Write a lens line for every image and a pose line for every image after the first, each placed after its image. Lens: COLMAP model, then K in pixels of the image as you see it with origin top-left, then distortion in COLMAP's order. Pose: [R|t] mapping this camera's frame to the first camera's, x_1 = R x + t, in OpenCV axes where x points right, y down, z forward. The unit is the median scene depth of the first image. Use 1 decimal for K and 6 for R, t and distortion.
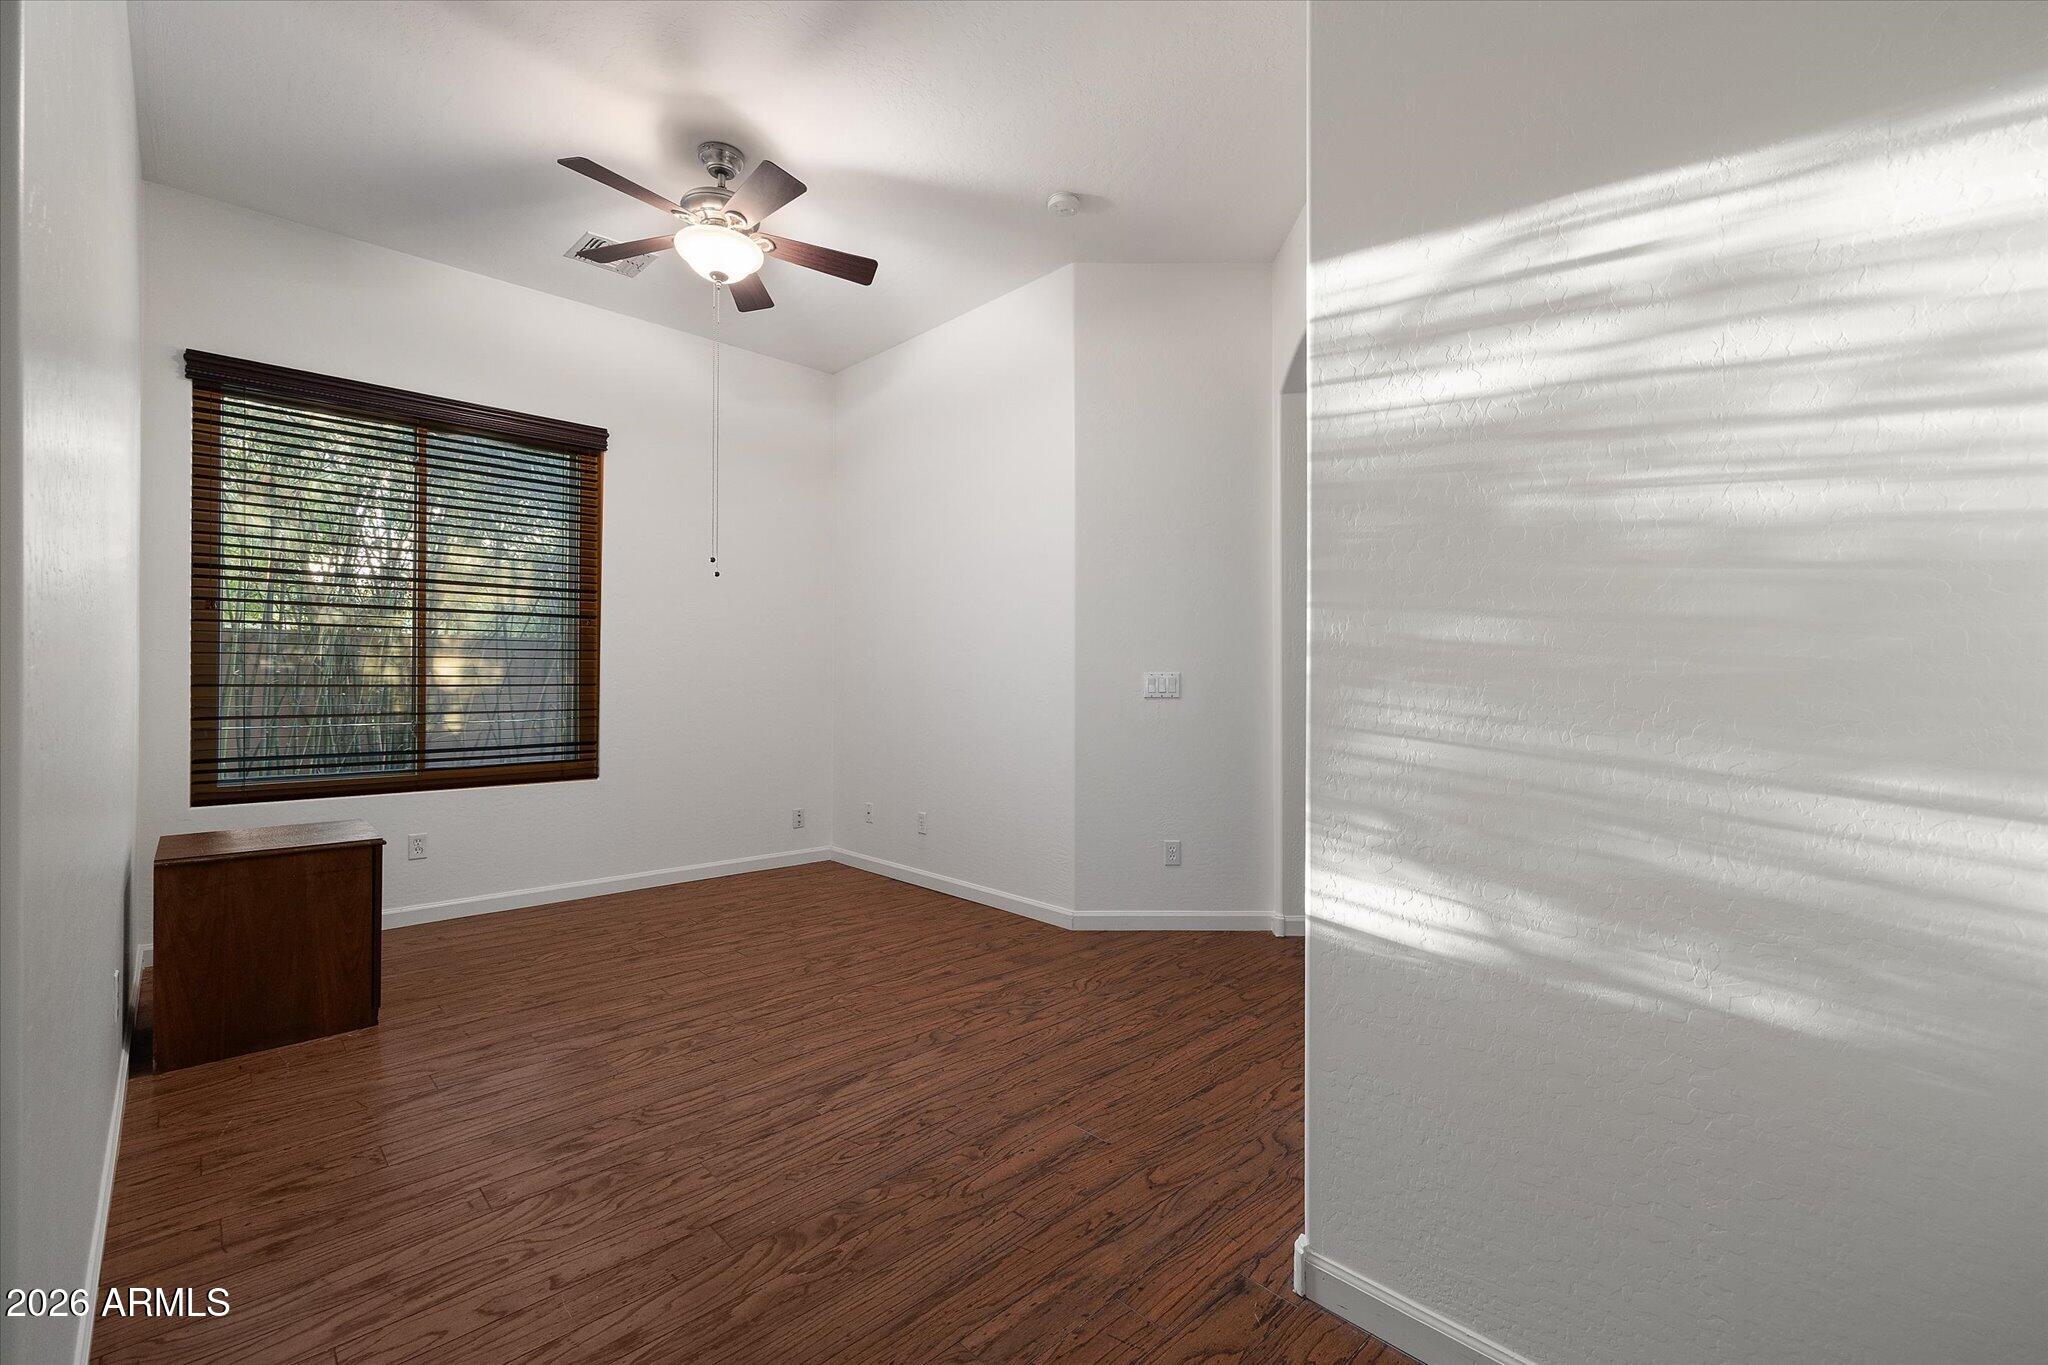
lens RADIAL K [[902.0, 0, 1023.6], [0, 902.0, 678.1], [0, 0, 1]] dist [-0.000070, 0.000211]
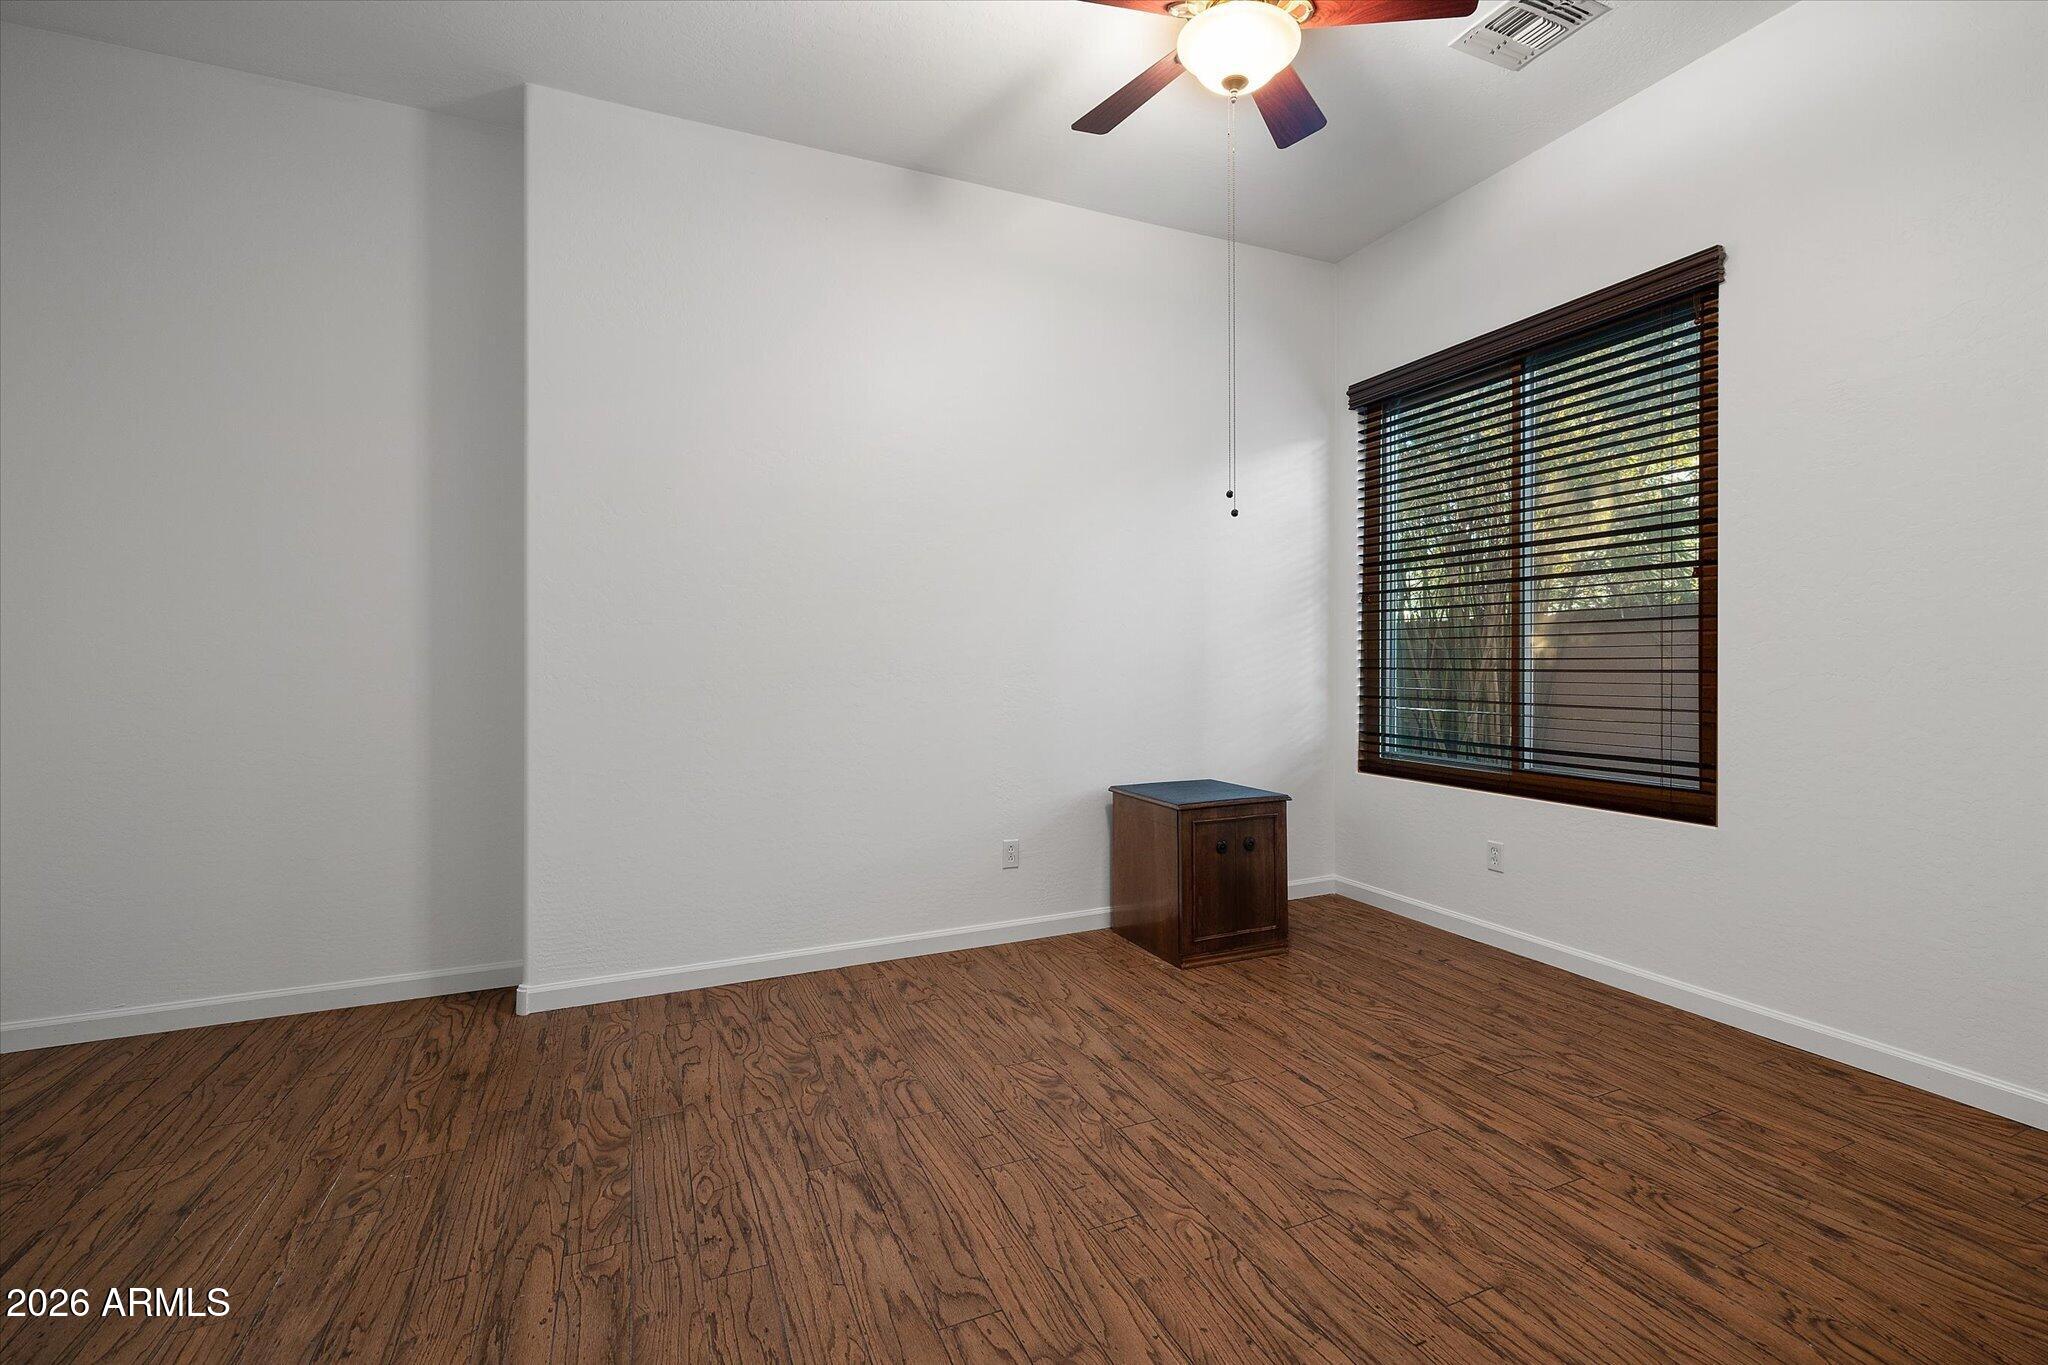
lens RADIAL K [[902.0, 0, 1023.6], [0, 902.0, 678.1], [0, 0, 1]] dist [-0.000070, 0.000211]
pose [[-0.354784, 0.017418, -0.934786, 0.378201], [0.001268, 0.999834, 0.018149, -0.001533], [0.934947, 0.005254, -0.354747, 1.135070]]
